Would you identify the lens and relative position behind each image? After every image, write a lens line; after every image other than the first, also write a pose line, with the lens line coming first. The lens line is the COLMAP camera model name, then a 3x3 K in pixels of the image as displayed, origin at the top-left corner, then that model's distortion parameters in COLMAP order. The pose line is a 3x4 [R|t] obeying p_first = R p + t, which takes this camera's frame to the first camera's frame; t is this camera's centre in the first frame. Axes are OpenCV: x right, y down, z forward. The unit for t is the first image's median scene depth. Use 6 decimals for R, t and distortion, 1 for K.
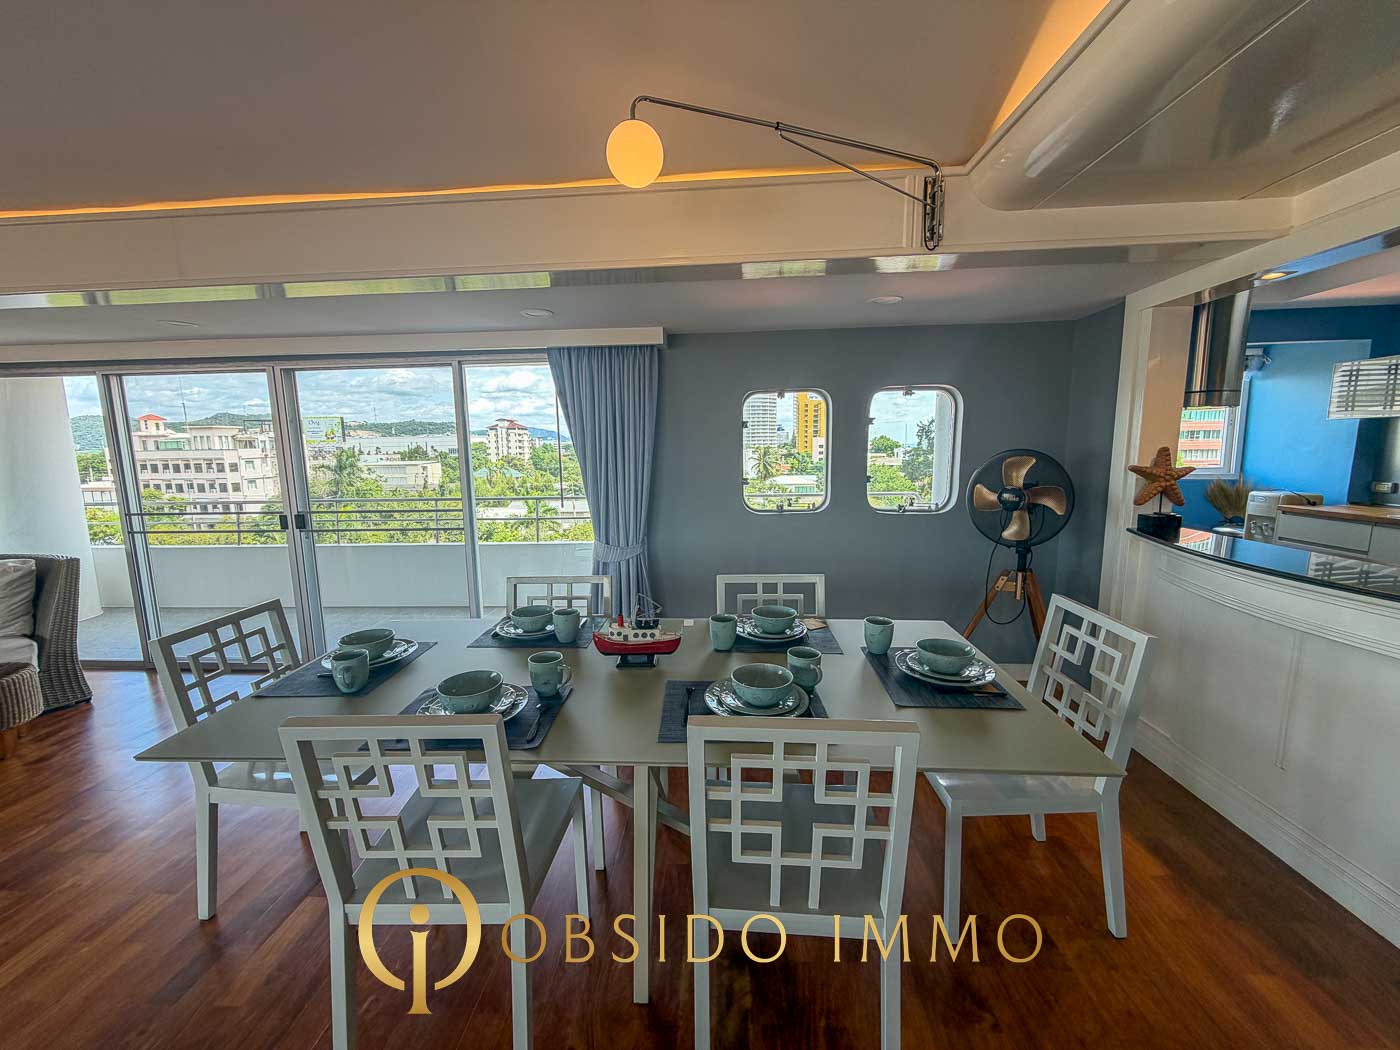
lens RADIAL K [[557.0, 0, 697.8], [0, 557.0, 525.2], [0, 0, 1]] dist [-0.000480, 0.000000]
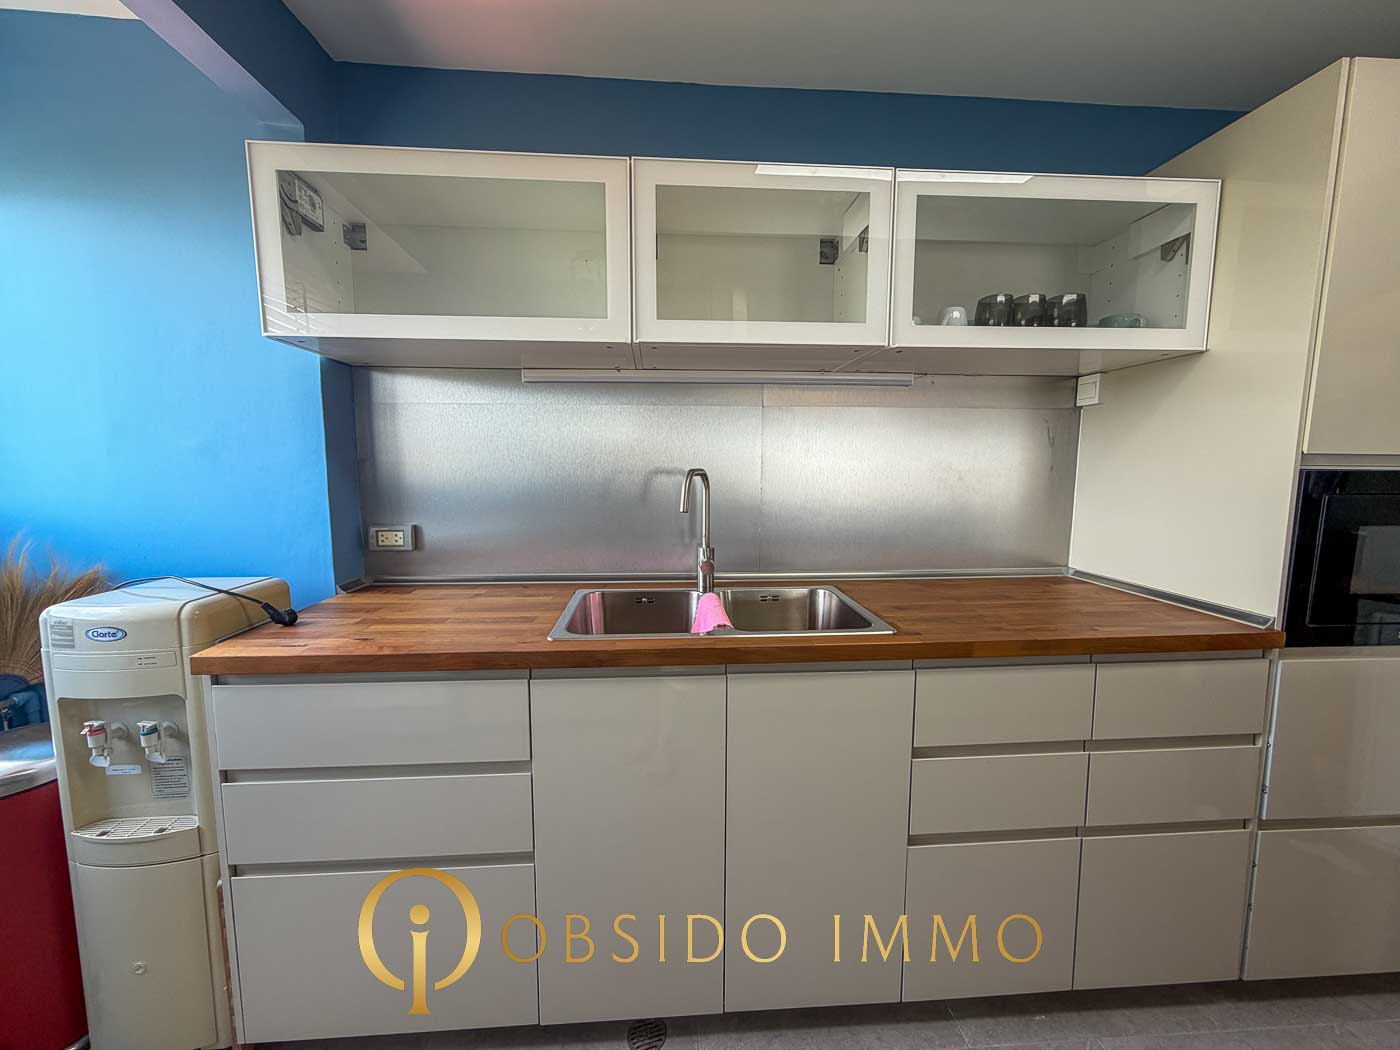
lens RADIAL K [[557.0, 0, 697.8], [0, 557.0, 525.2], [0, 0, 1]] dist [-0.000480, 0.000000]
pose [[-0.119657, -0.095308, 0.988230, 0.753706], [0.137961, 0.984128, 0.111617, -0.087577], [-0.983183, 0.149693, -0.104609, 0.772547]]
